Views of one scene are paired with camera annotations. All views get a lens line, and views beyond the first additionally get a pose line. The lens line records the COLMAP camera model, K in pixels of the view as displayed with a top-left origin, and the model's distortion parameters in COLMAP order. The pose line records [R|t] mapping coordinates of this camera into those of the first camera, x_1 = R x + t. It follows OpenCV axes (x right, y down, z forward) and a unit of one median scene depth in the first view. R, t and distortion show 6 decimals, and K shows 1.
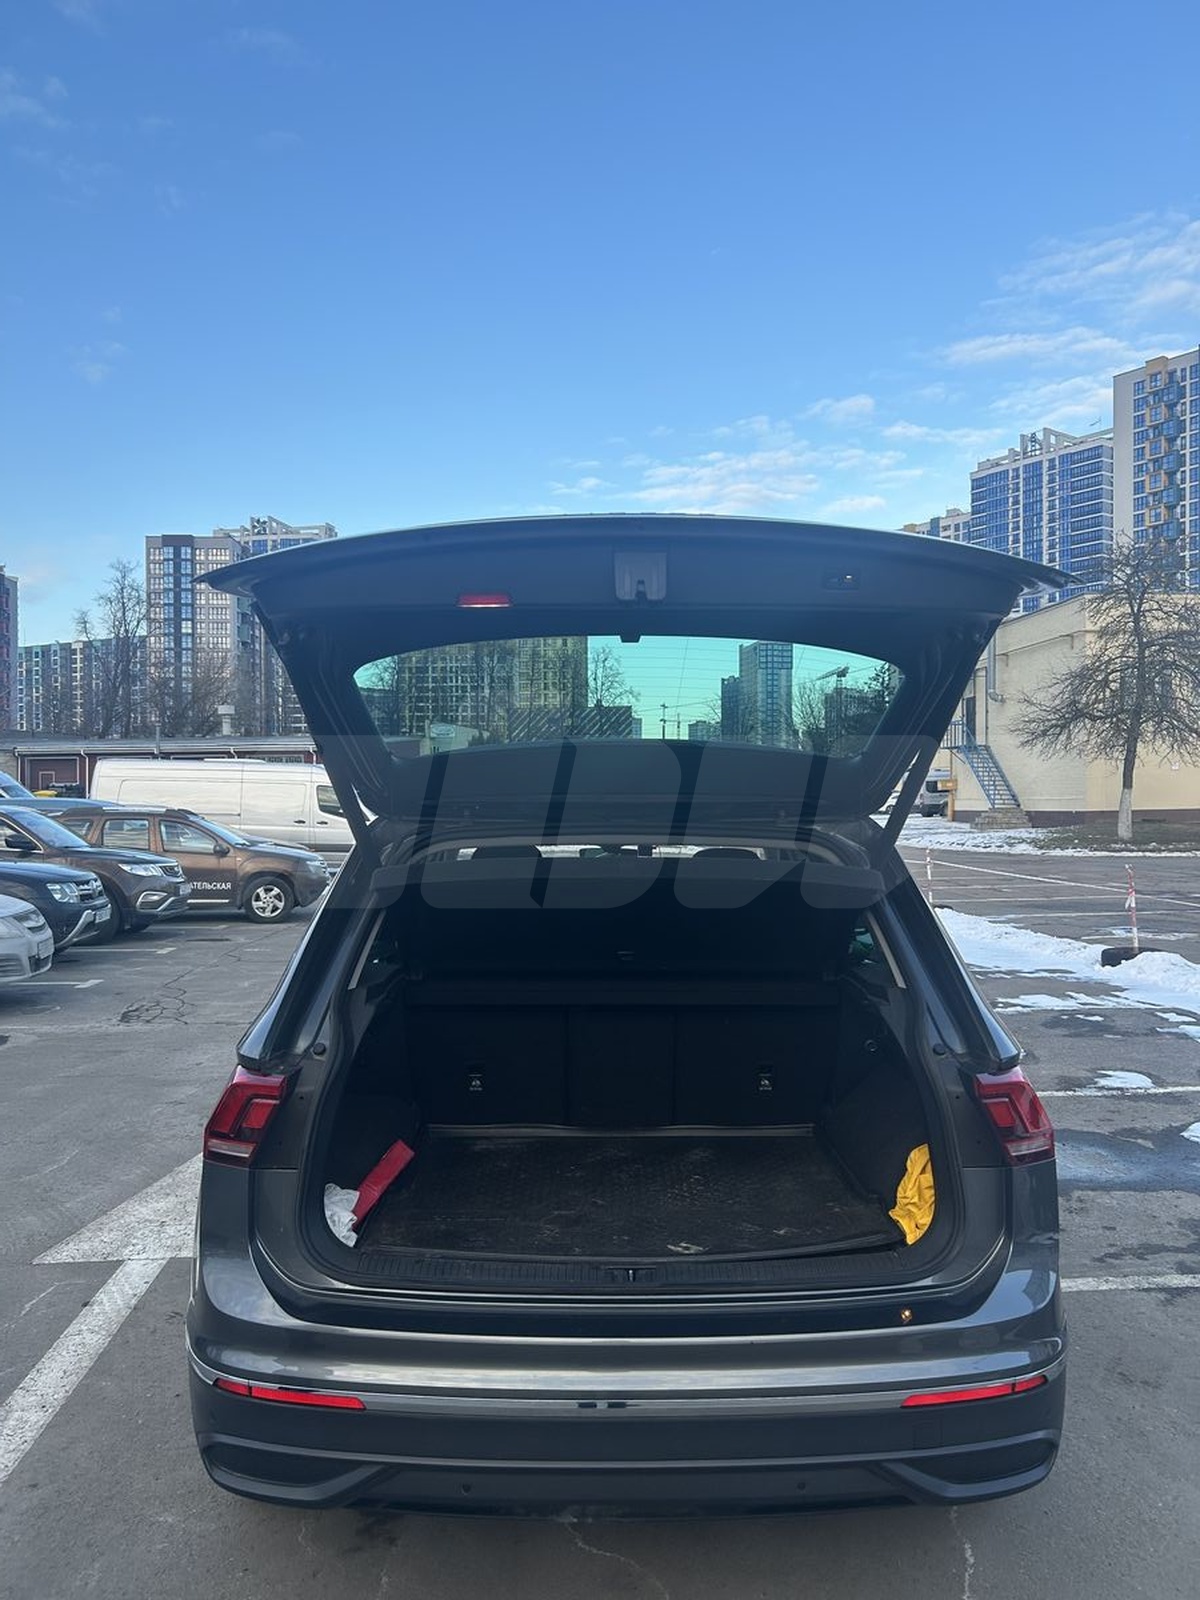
lens RADIAL K [[1323.0, 0, 596.7], [0, 1323.0, 830.2], [0, 0, 1]] dist [0.053144, -0.076751]
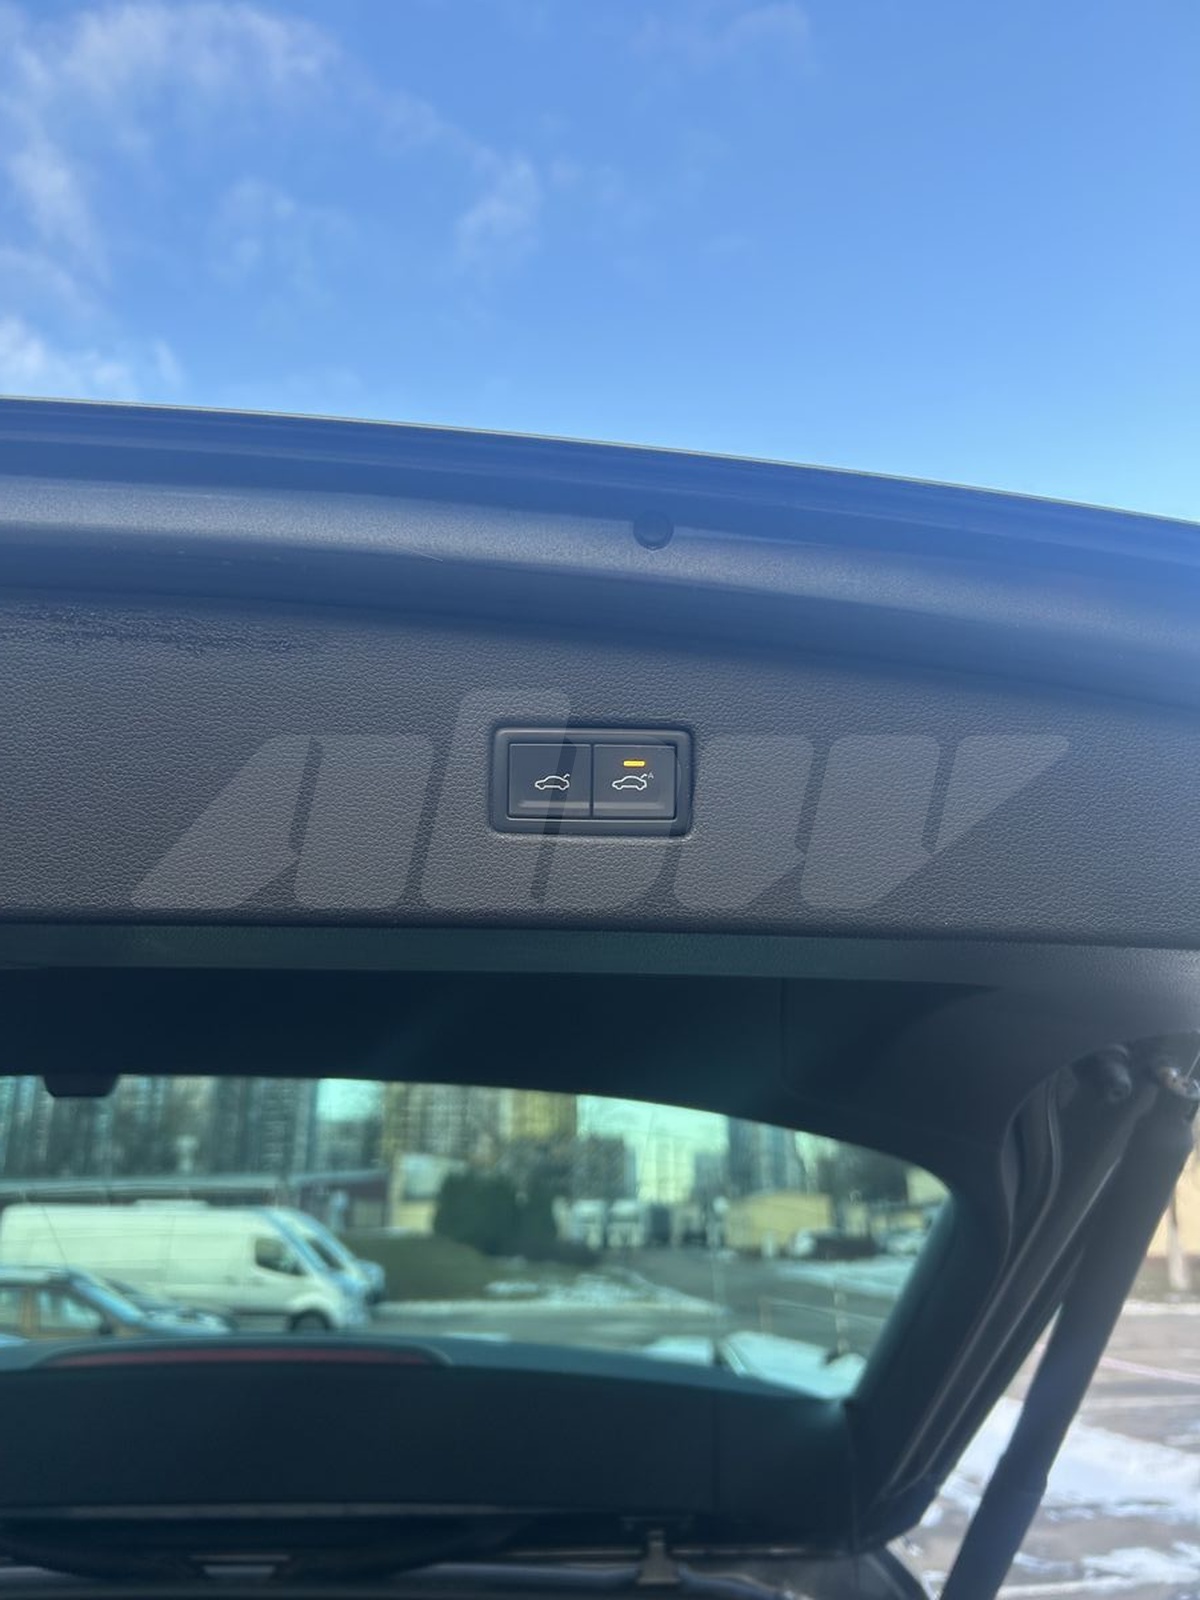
lens RADIAL K [[1366.2, 0, 600.0], [0, 1366.2, 800.0], [0, 0, 1]] dist [-0.016569, -0.003733]
pose [[0.999958, -0.007255, 0.005527, 0.010995], [0.008665, 0.944874, -0.327320, -0.007675], [-0.002847, 0.327354, 0.944897, 0.049951]]
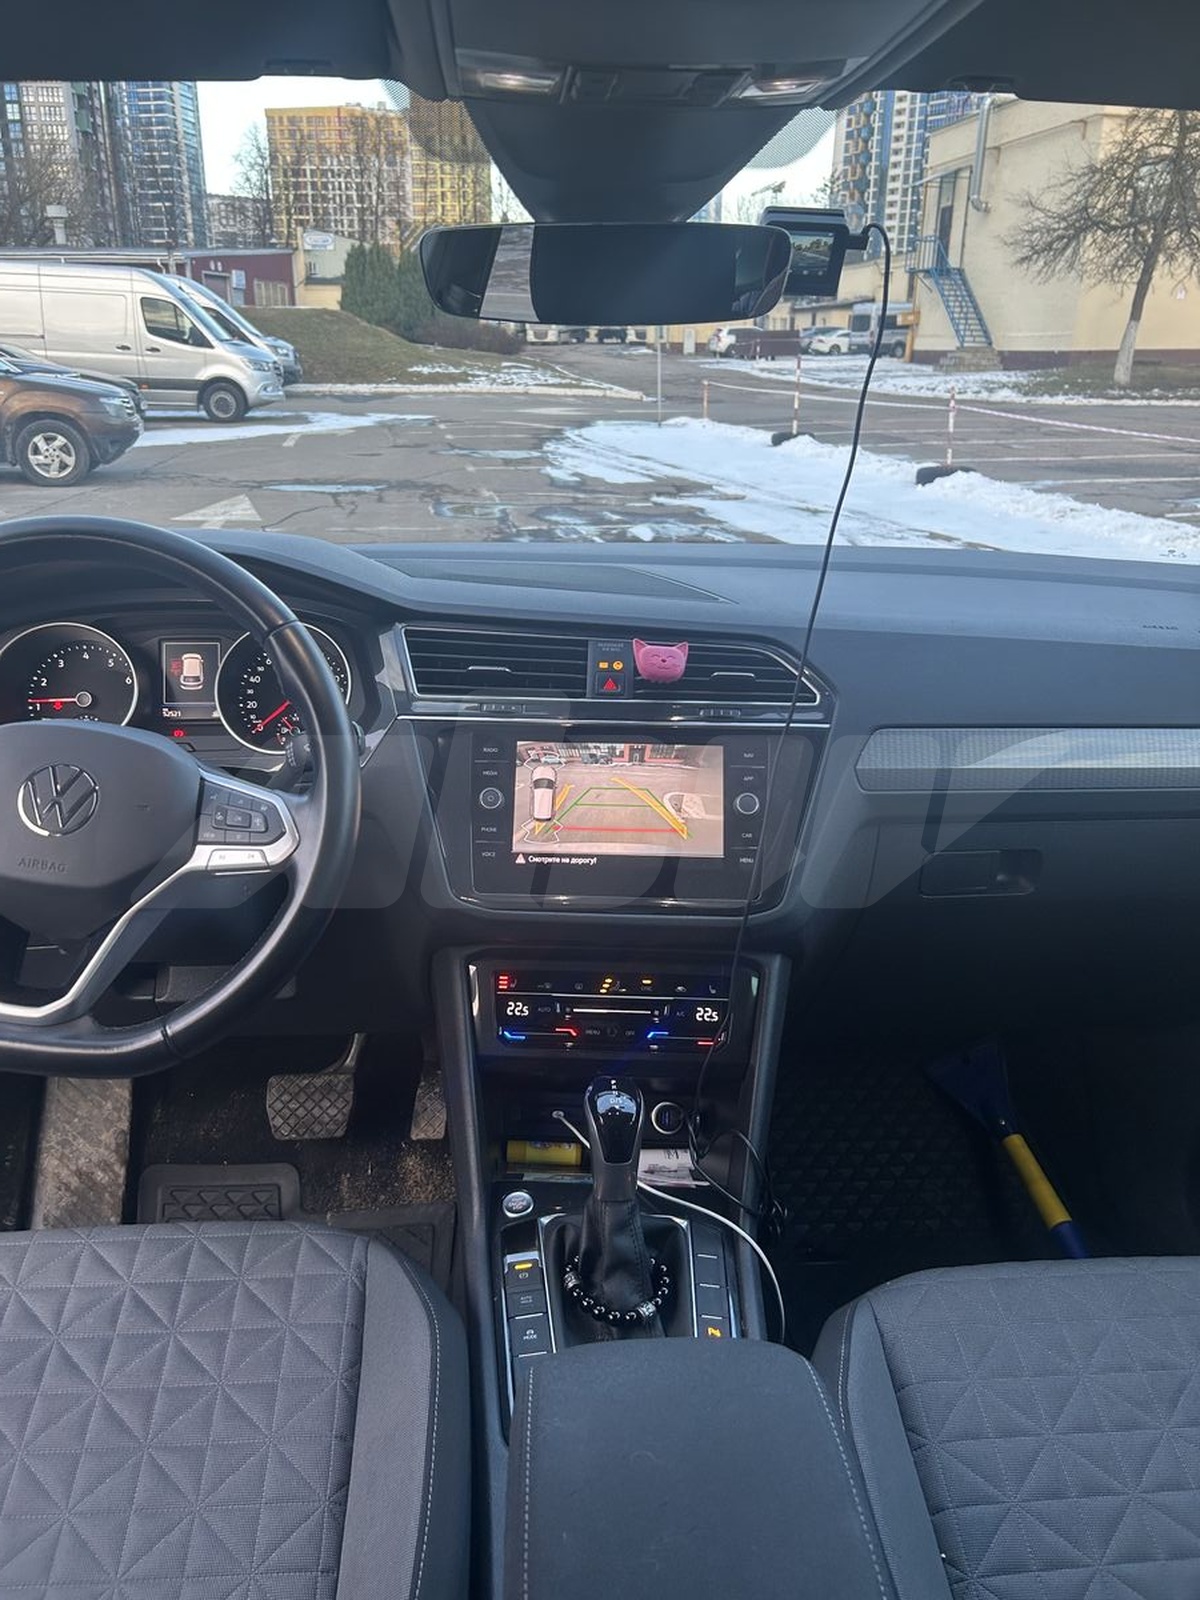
lens RADIAL K [[1323.0, 0, 596.7], [0, 1323.0, 830.2], [0, 0, 1]] dist [0.053144, -0.076751]
pose [[0.997741, -0.011008, 0.066273, -0.001184], [-0.011022, 0.946297, 0.323110, 0.004534], [-0.066271, -0.323110, 0.944038, 0.117951]]
